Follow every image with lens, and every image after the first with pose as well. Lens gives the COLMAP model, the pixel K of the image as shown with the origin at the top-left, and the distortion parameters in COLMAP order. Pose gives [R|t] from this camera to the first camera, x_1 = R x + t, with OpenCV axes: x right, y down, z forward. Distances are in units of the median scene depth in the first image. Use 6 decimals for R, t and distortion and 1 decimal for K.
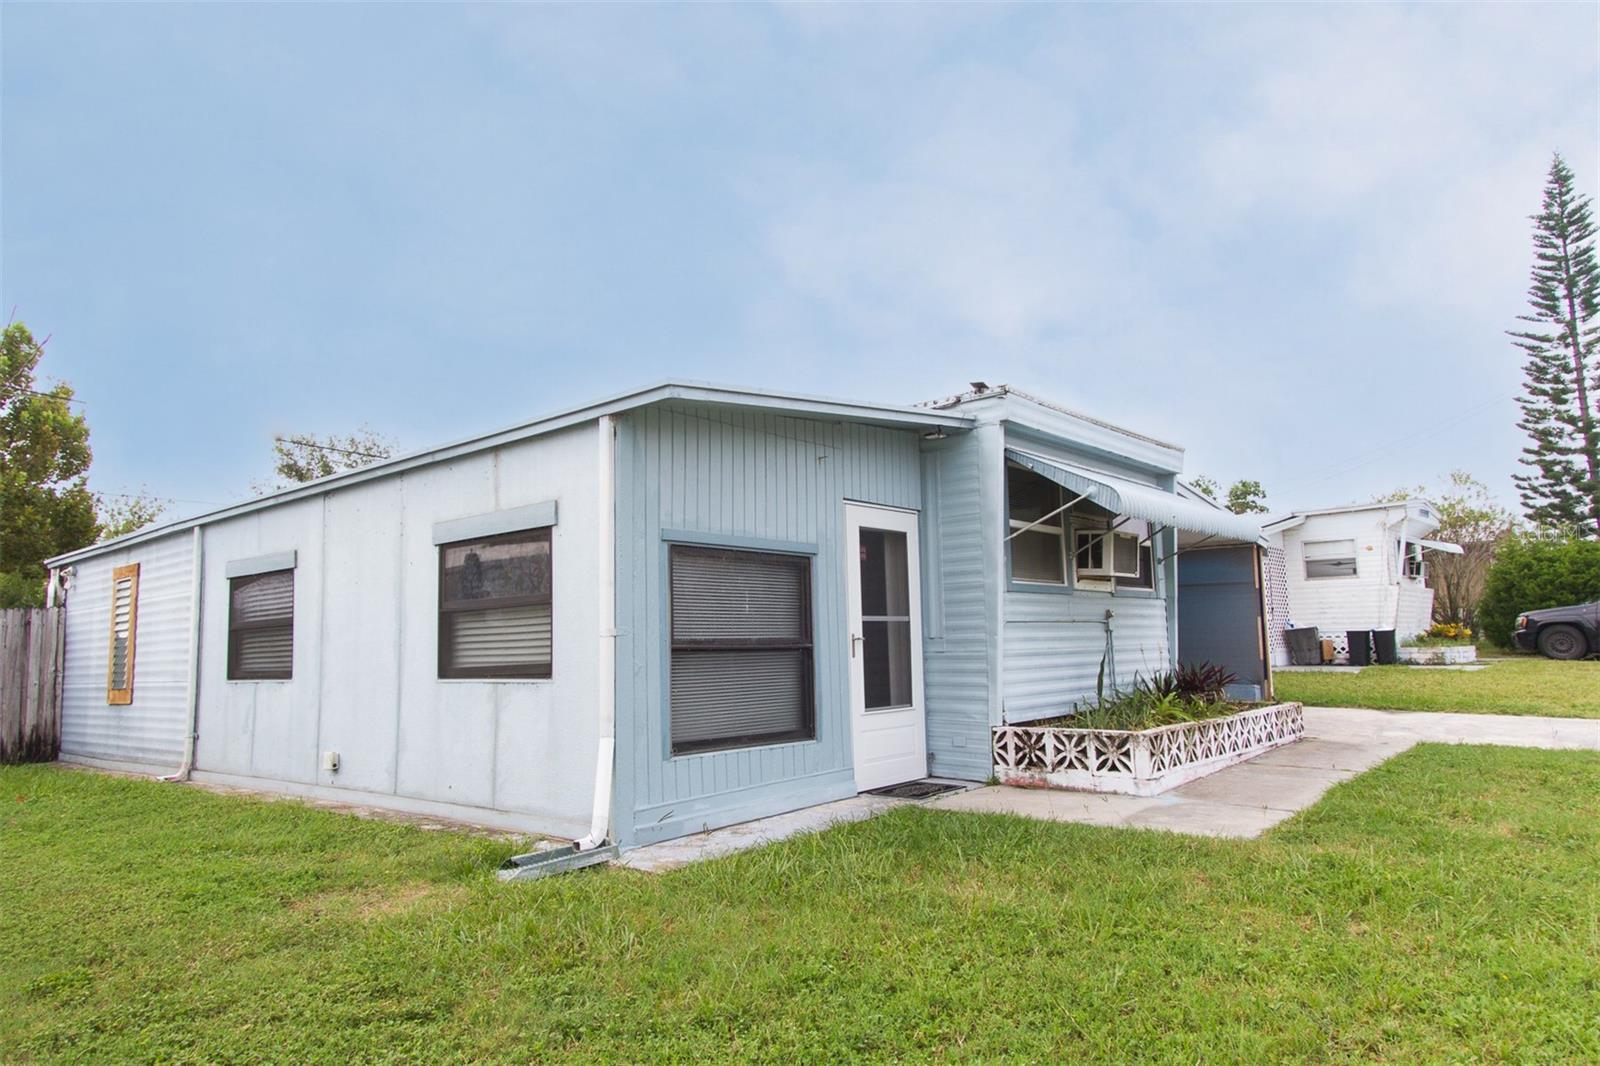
lens RADIAL K [[1045.3, 0, 792.0], [0, 1045.3, 531.6], [0, 0, 1]] dist [0.024356, -0.003743]
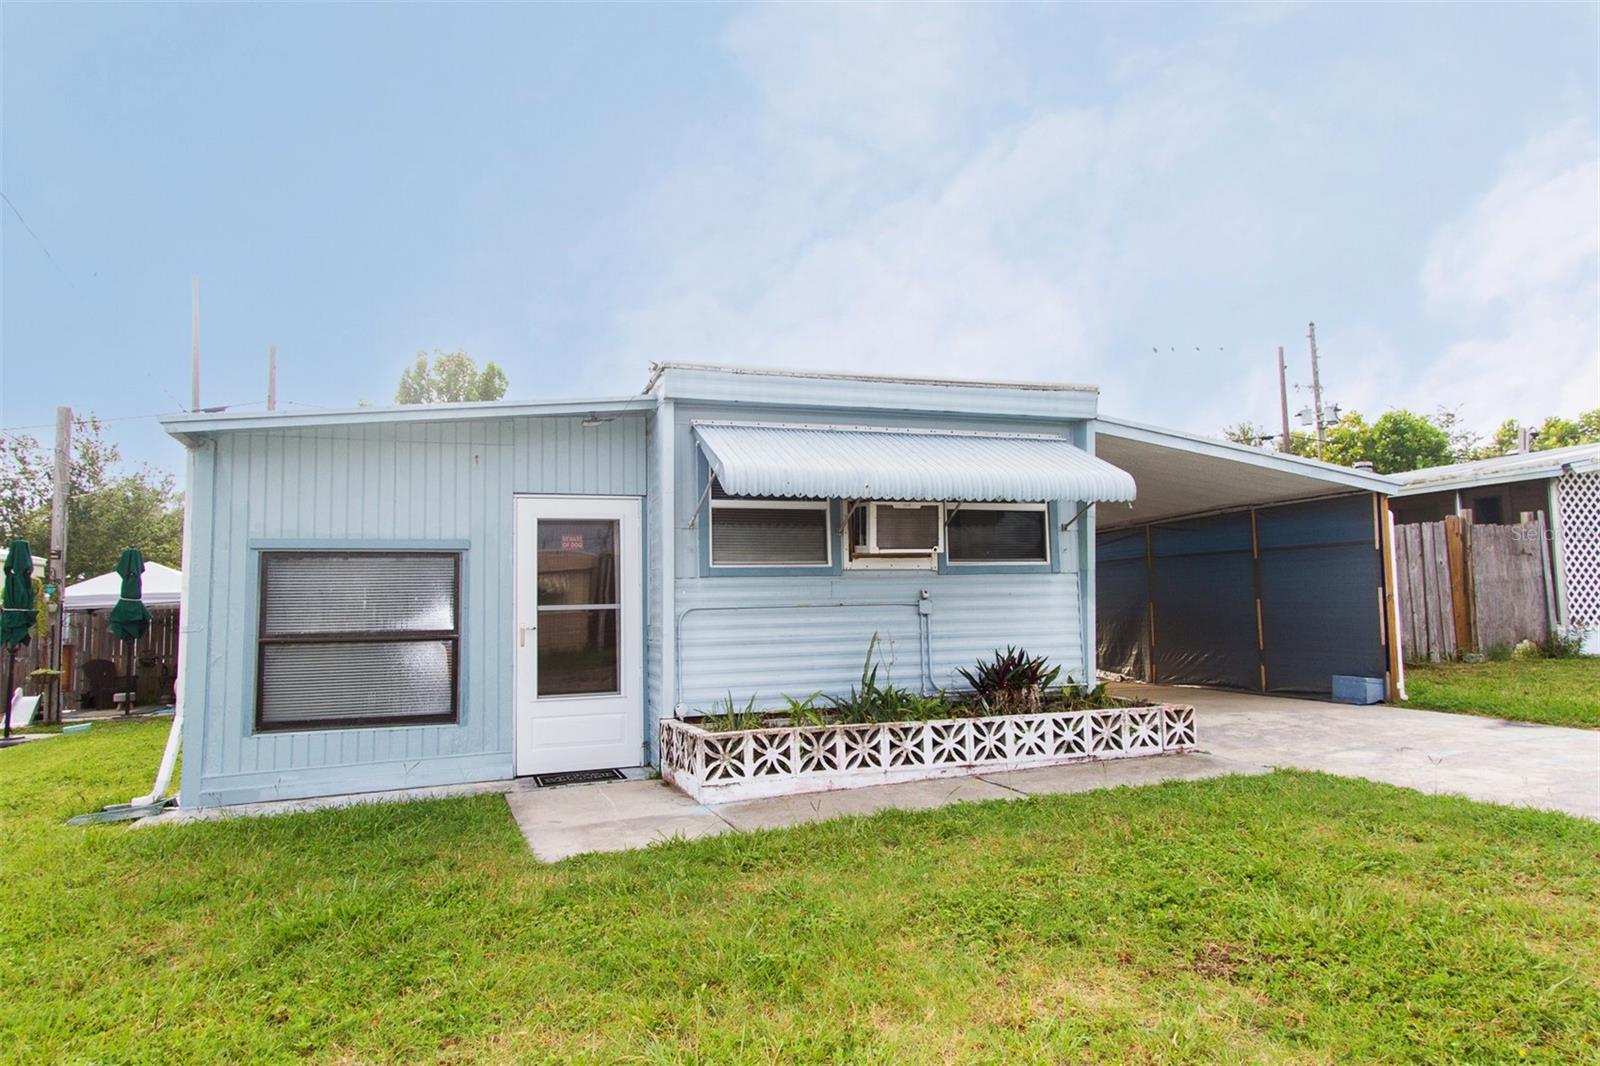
lens RADIAL K [[1045.3, 0, 797.5], [0, 1045.3, 527.5], [0, 0, 1]] dist [0.024356, -0.003743]
pose [[0.862786, -0.040184, -0.503969, 0.760447], [0.058950, 0.998033, 0.021344, -0.002708], [0.502120, -0.048124, 0.863458, 0.230228]]
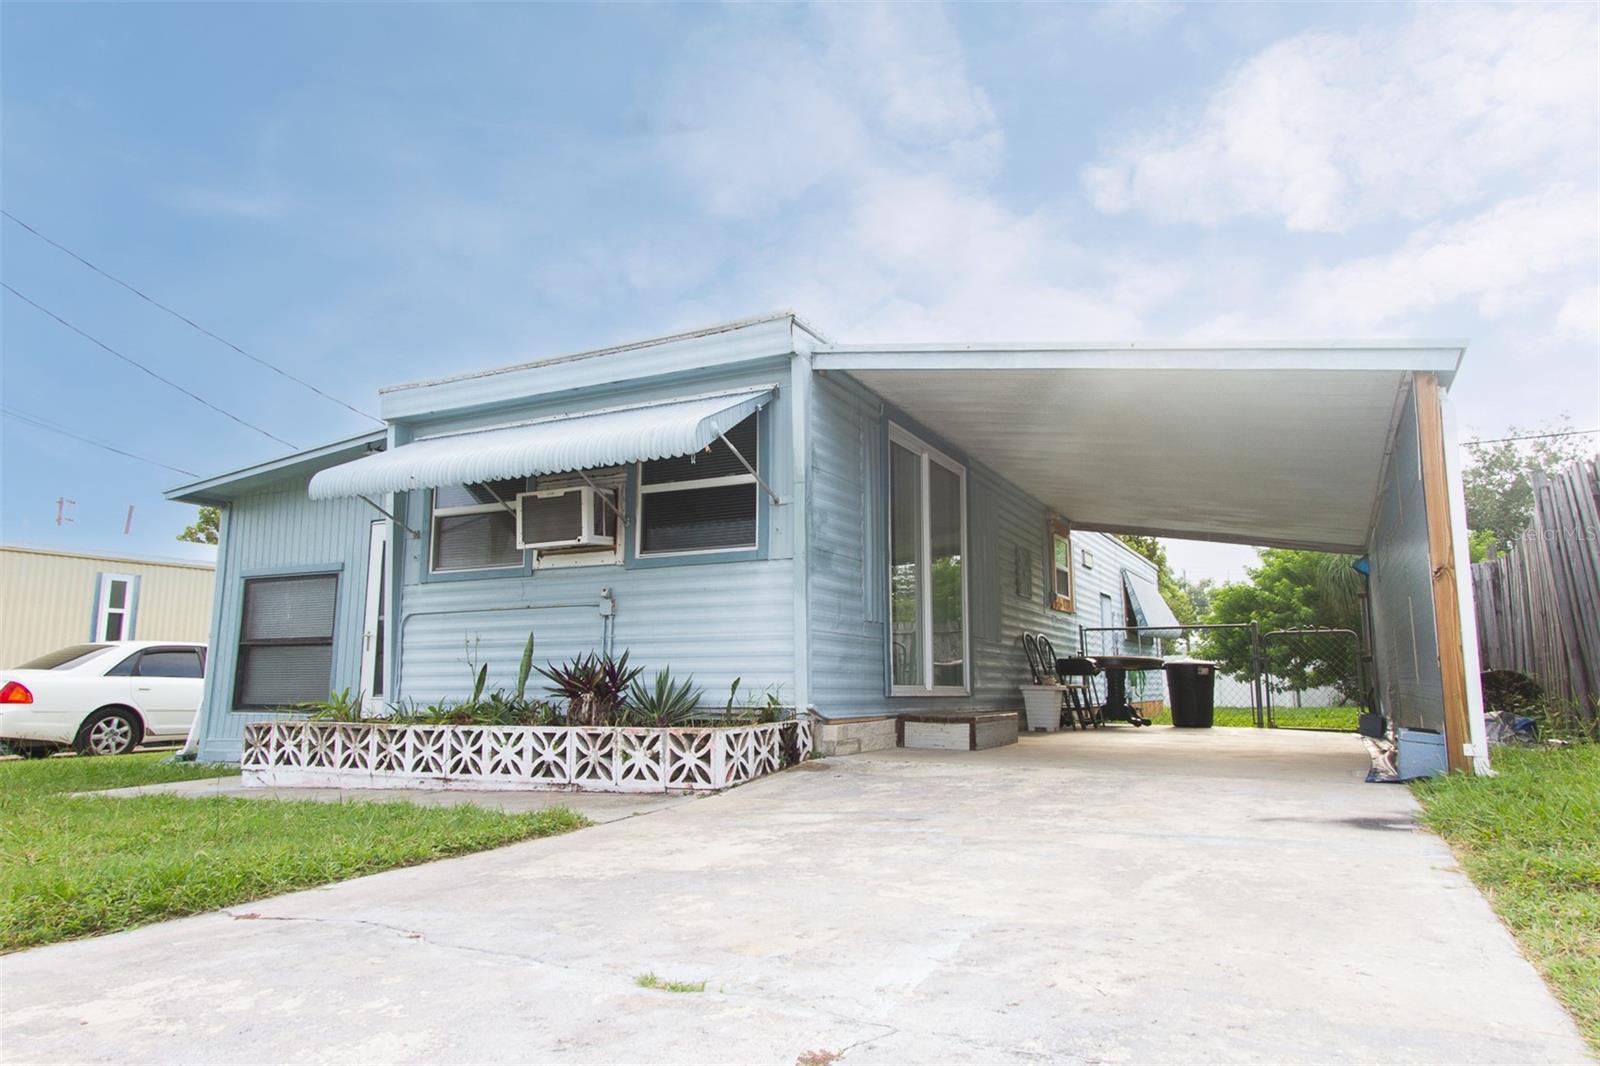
lens RADIAL K [[1045.3, 0, 806.0], [0, 1045.3, 529.3], [0, 0, 1]] dist [0.024356, -0.003743]
pose [[0.235639, -0.123655, -0.963942, 1.254994], [0.102571, 0.989497, -0.101860, 0.145147], [0.966413, -0.074870, 0.245848, 1.114233]]
